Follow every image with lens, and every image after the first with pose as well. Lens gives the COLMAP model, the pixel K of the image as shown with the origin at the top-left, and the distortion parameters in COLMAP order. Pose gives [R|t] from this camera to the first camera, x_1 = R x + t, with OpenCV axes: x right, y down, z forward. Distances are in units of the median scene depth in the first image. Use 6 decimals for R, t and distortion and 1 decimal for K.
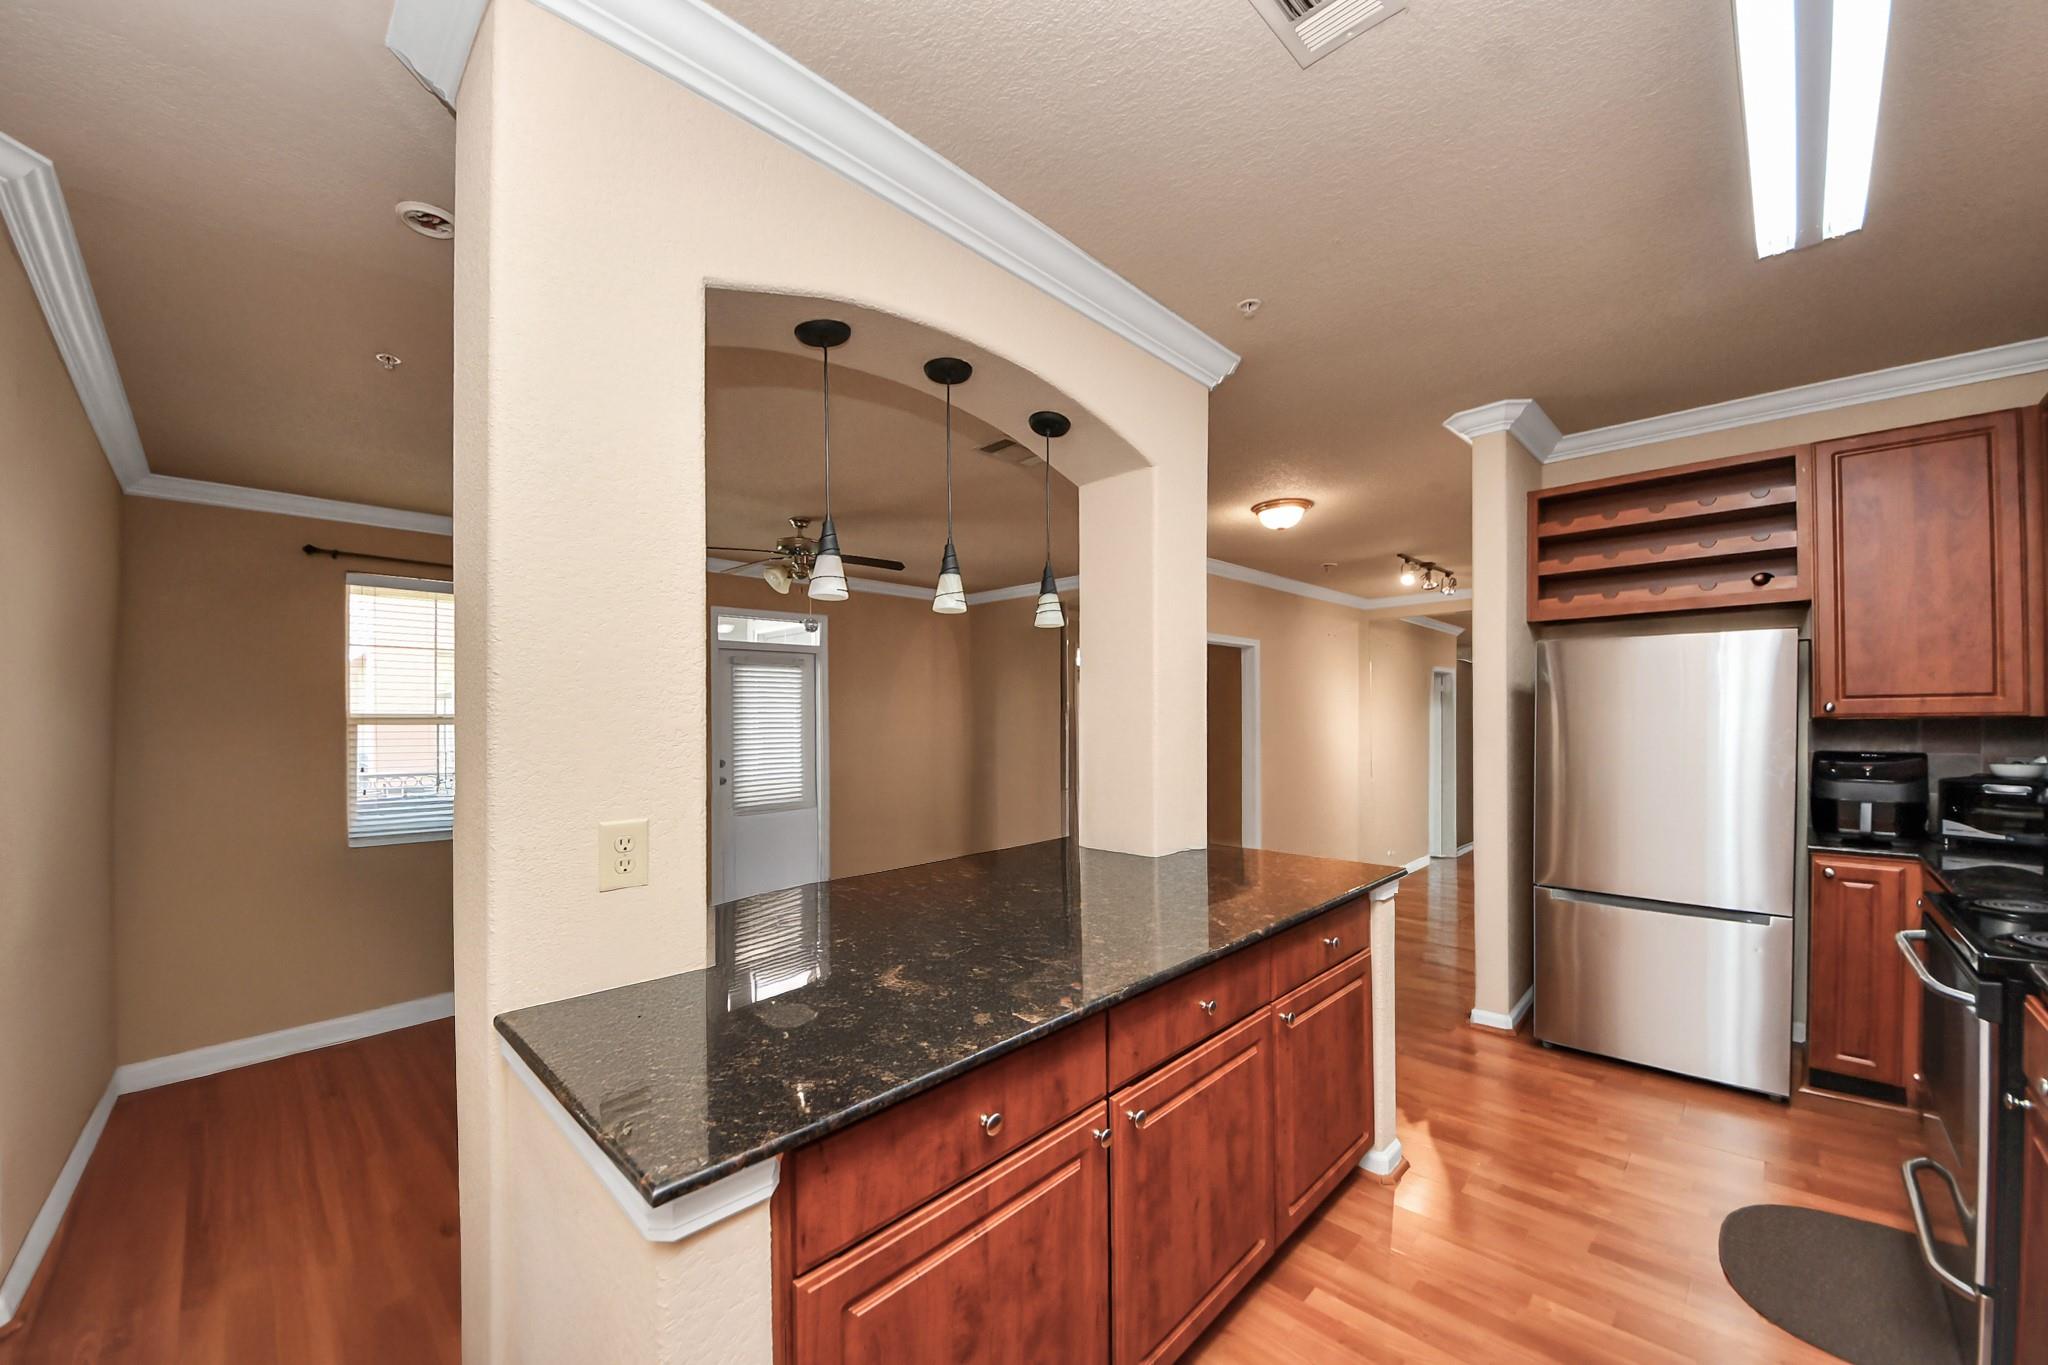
lens RADIAL K [[779.0, 0, 1028.2], [0, 779.0, 714.7], [0, 0, 1]] dist [-0.000294, -0.000127]
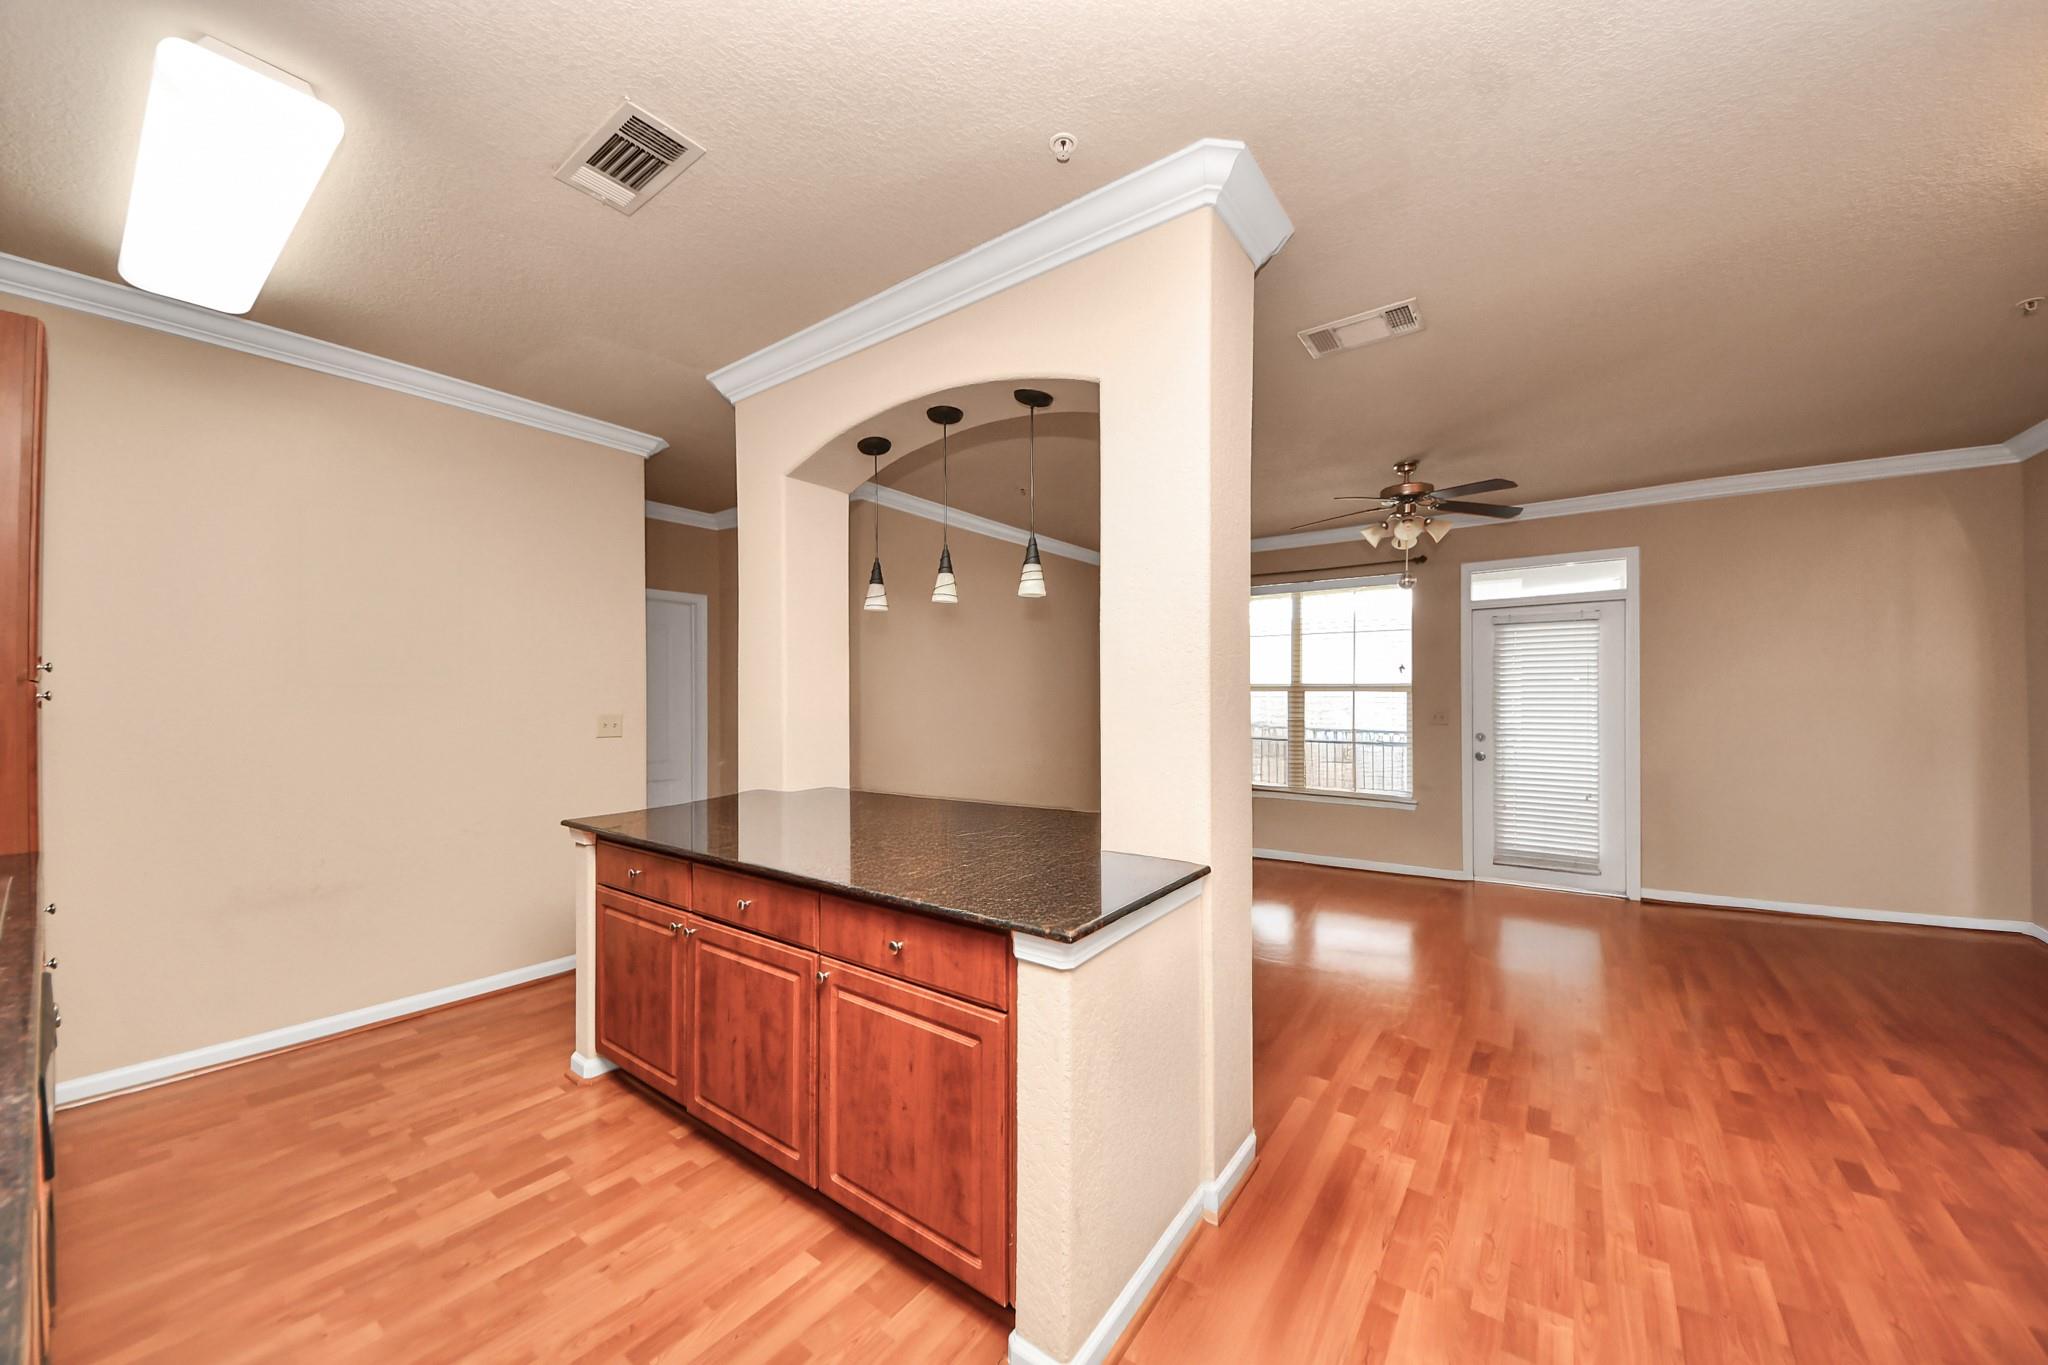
lens RADIAL K [[742.5, 0, 983.5], [0, 742.5, 687.9], [0, 0, 1]] dist [0.000500, 0.000056]
pose [[0.092710, 0.006276, -0.995673, 1.106864], [0.000626, 0.999980, 0.006361, -0.000014], [0.995693, -0.001213, 0.092704, 0.937175]]
